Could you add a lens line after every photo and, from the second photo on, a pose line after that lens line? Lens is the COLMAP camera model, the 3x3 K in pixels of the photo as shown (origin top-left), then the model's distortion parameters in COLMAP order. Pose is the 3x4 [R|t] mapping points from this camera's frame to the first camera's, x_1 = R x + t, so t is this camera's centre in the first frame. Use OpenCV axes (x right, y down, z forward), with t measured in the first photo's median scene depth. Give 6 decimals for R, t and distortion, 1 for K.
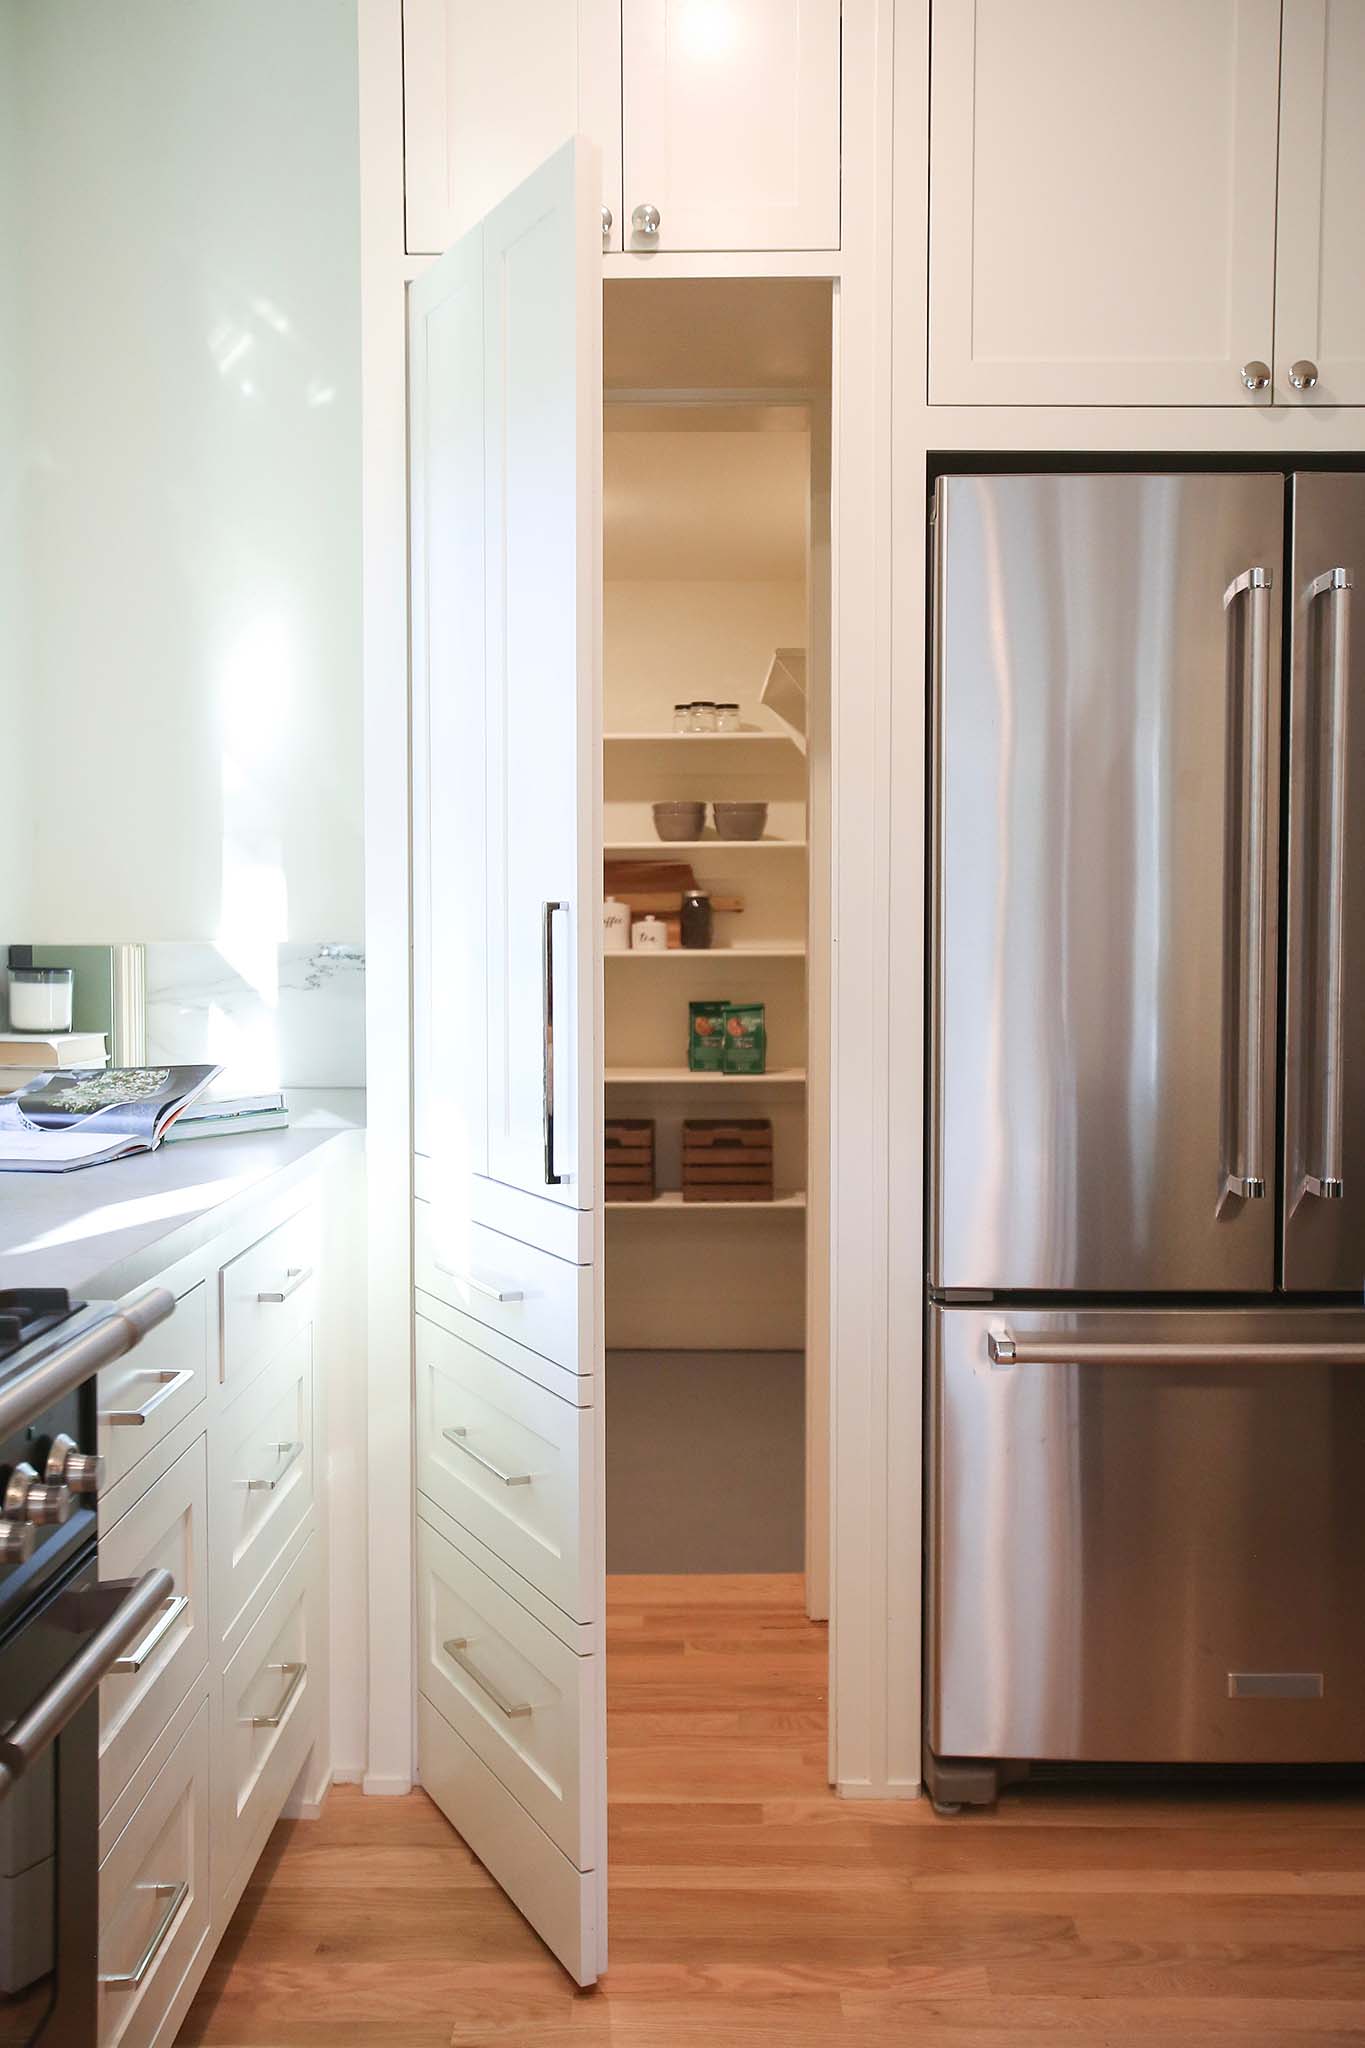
lens RADIAL K [[1751.0, 0, 679.7], [0, 1751.0, 1004.3], [0, 0, 1]] dist [0.009295, 0.014430]
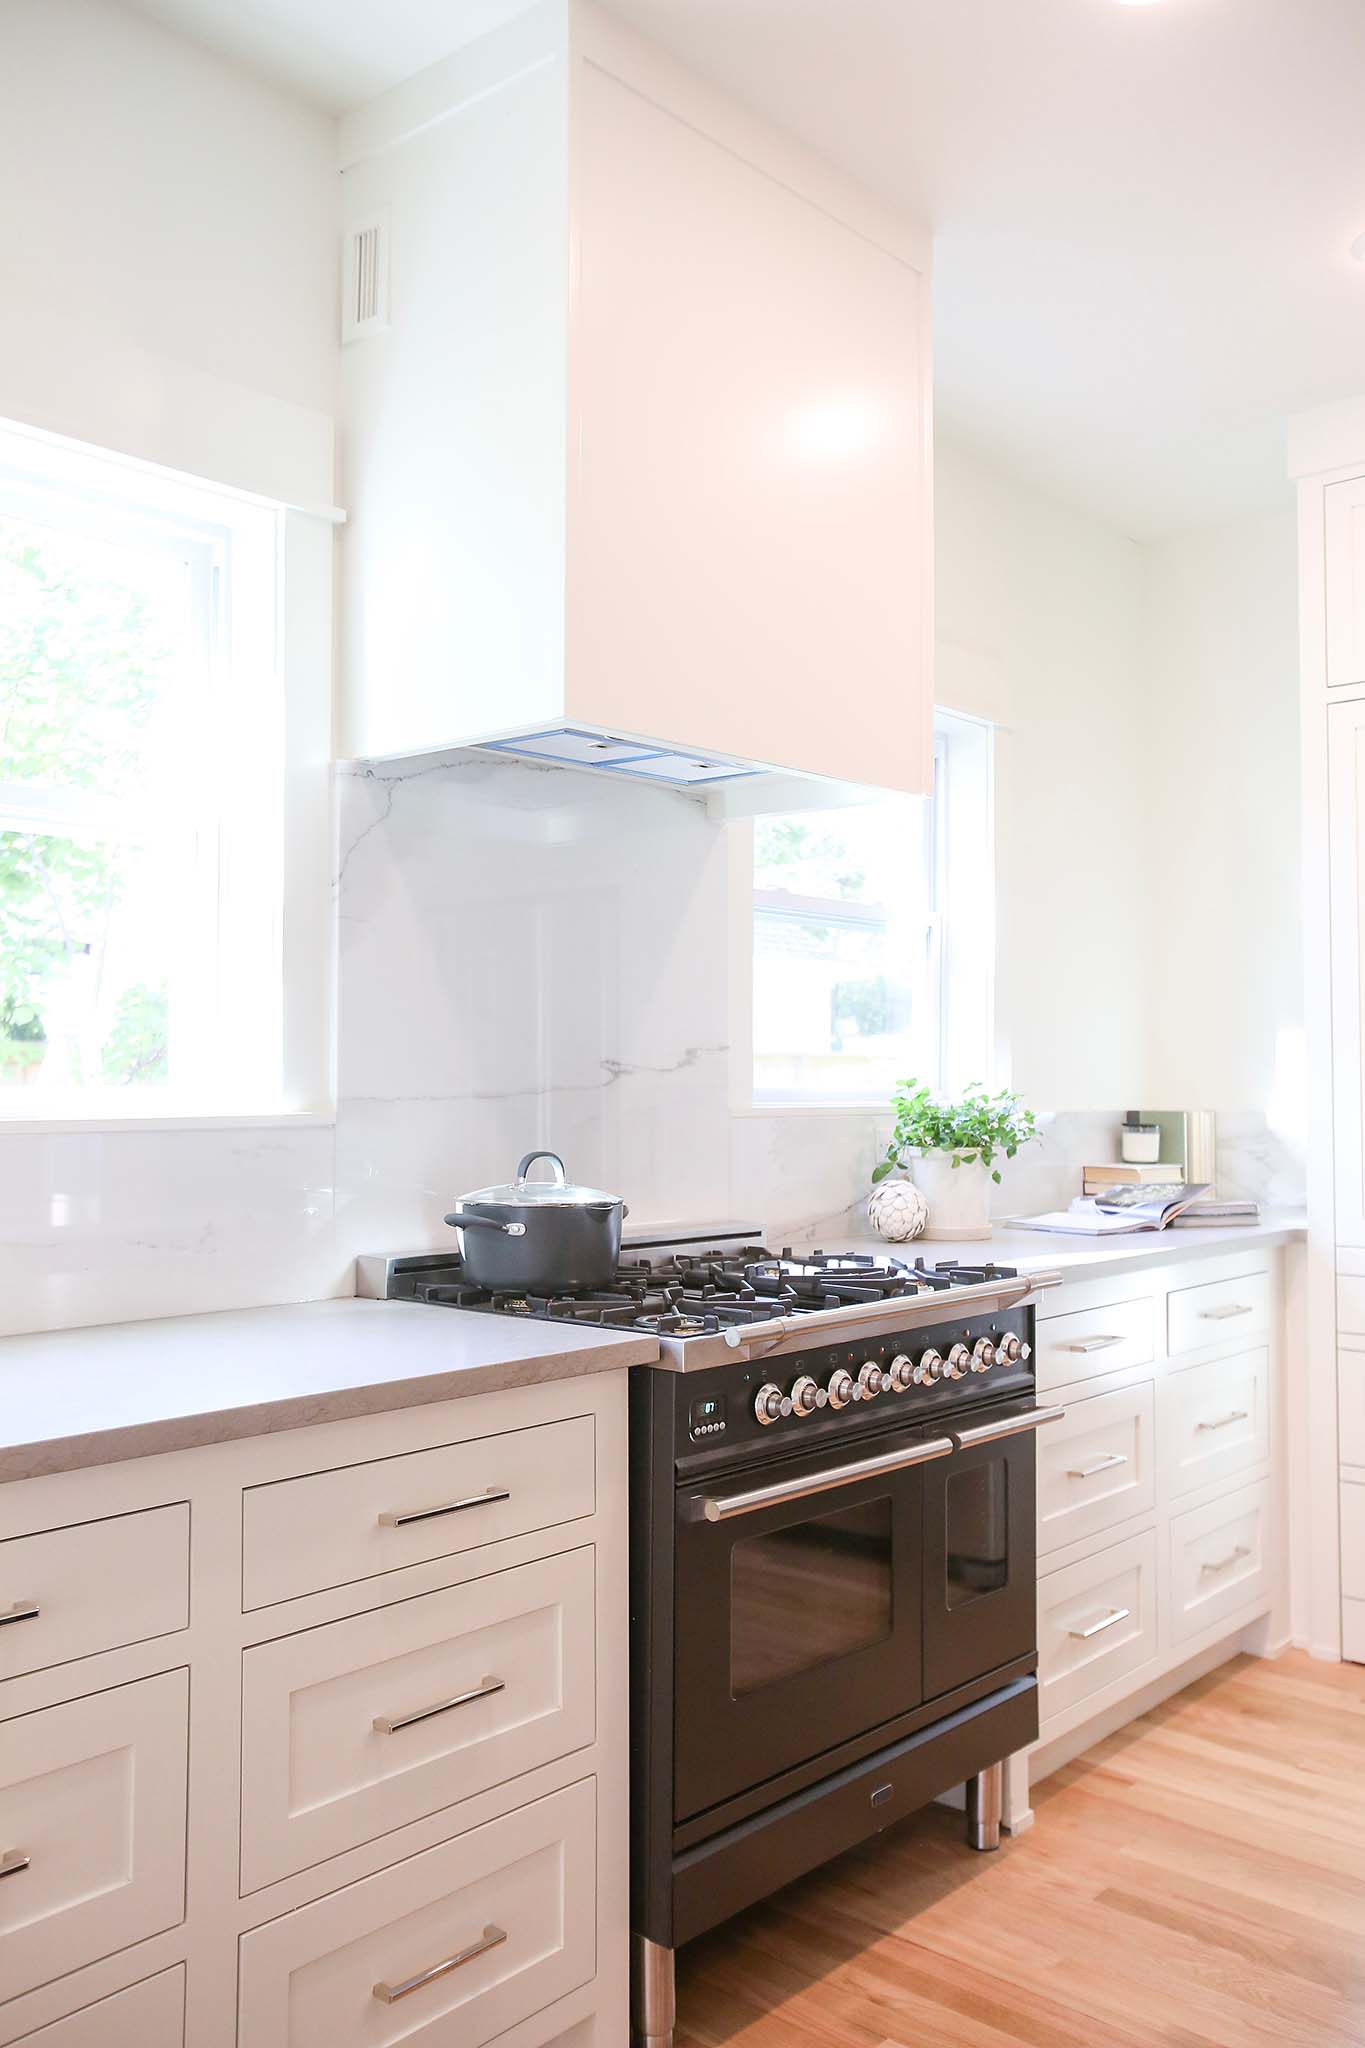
lens RADIAL K [[1751.0, 0, 679.7], [0, 1751.0, 1004.3], [0, 0, 1]] dist [0.009295, 0.014430]
pose [[0.702543, -0.042811, -0.710352, 0.588542], [-0.018281, 0.996774, -0.078152, 0.004210], [0.711406, 0.067891, 0.699494, -0.556609]]
